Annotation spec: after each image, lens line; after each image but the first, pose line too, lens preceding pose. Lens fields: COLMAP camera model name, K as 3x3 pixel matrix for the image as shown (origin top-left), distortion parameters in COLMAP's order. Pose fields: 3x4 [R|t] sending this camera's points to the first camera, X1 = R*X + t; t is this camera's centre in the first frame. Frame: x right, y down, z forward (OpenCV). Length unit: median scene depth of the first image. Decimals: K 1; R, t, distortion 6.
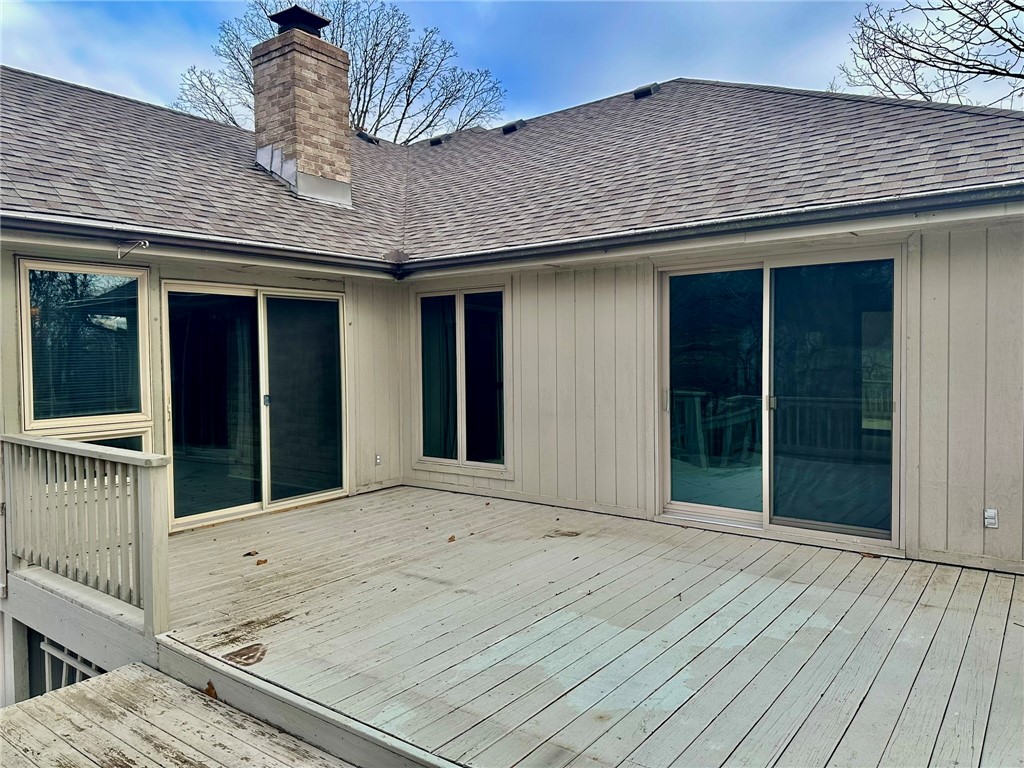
lens RADIAL K [[722.5, 0, 514.0], [0, 722.5, 380.6], [0, 0, 1]] dist [0.045642, -0.049936]
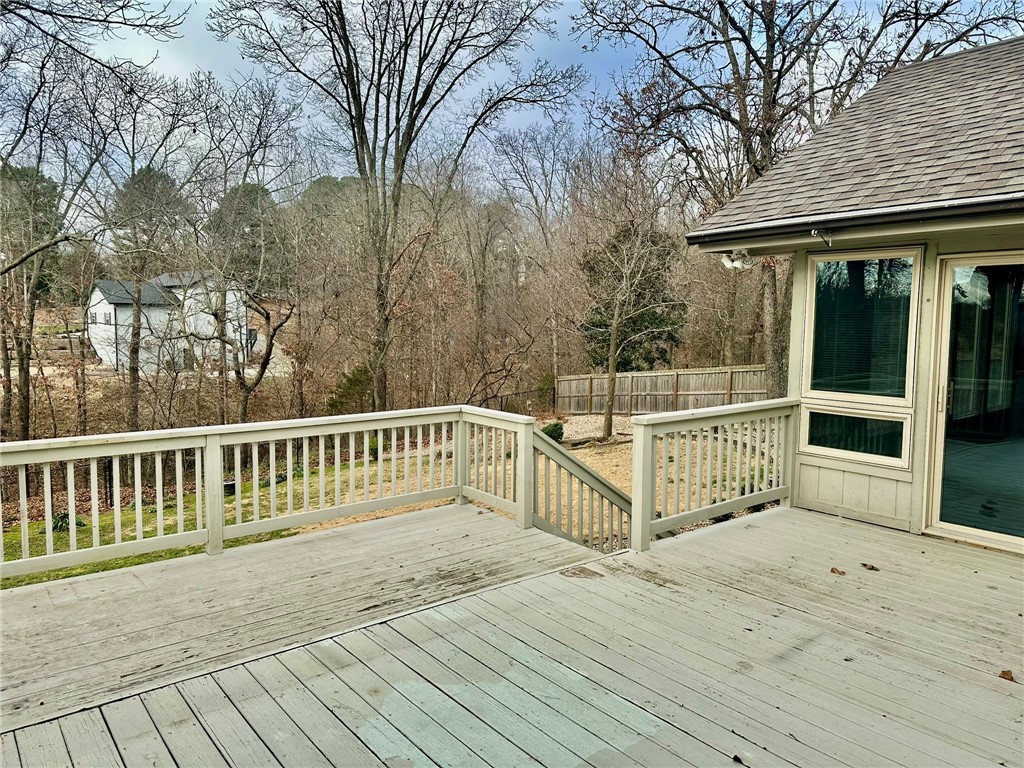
lens RADIAL K [[722.5, 0, 509.1], [0, 722.5, 381.6], [0, 0, 1]] dist [0.045642, -0.049936]
pose [[-0.240365, 0.098641, -0.965658, 0.809292], [-0.045777, 0.992564, 0.112784, -0.092606], [0.969602, 0.071315, -0.234062, 1.069415]]
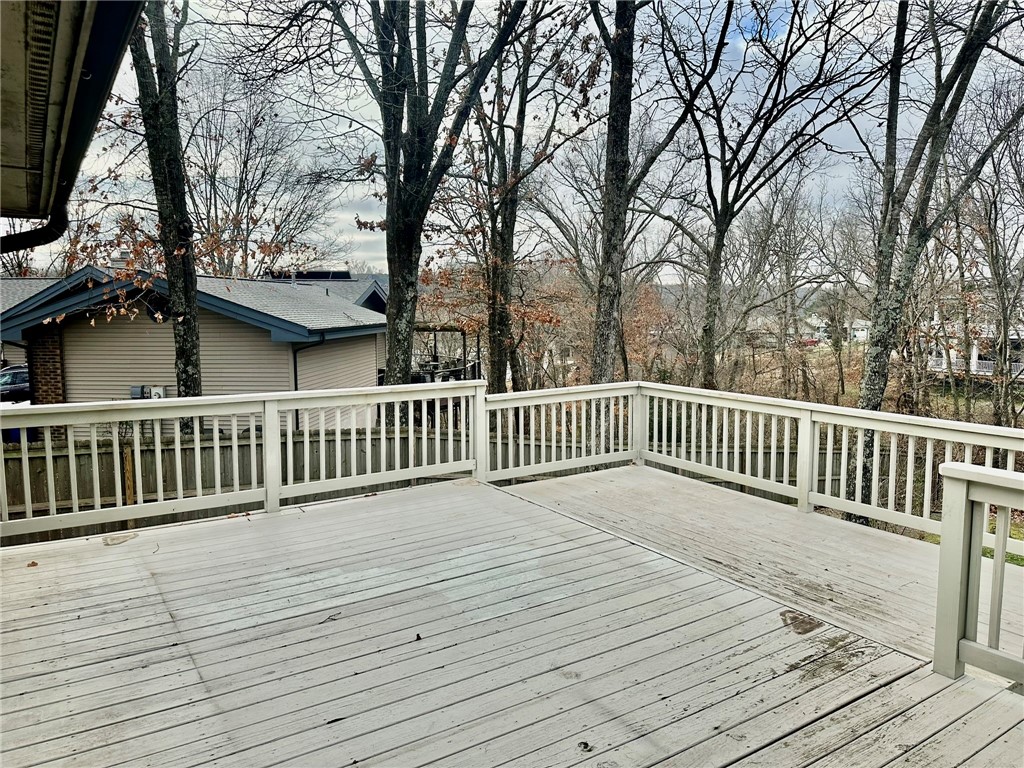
lens RADIAL K [[722.5, 0, 503.0], [0, 722.5, 377.8], [0, 0, 1]] dist [0.045642, -0.049936]
pose [[-0.938277, -0.022775, 0.345135, -0.295939], [0.025372, 0.990610, 0.134343, -0.115390], [-0.344954, 0.134808, -0.928888, 1.926319]]
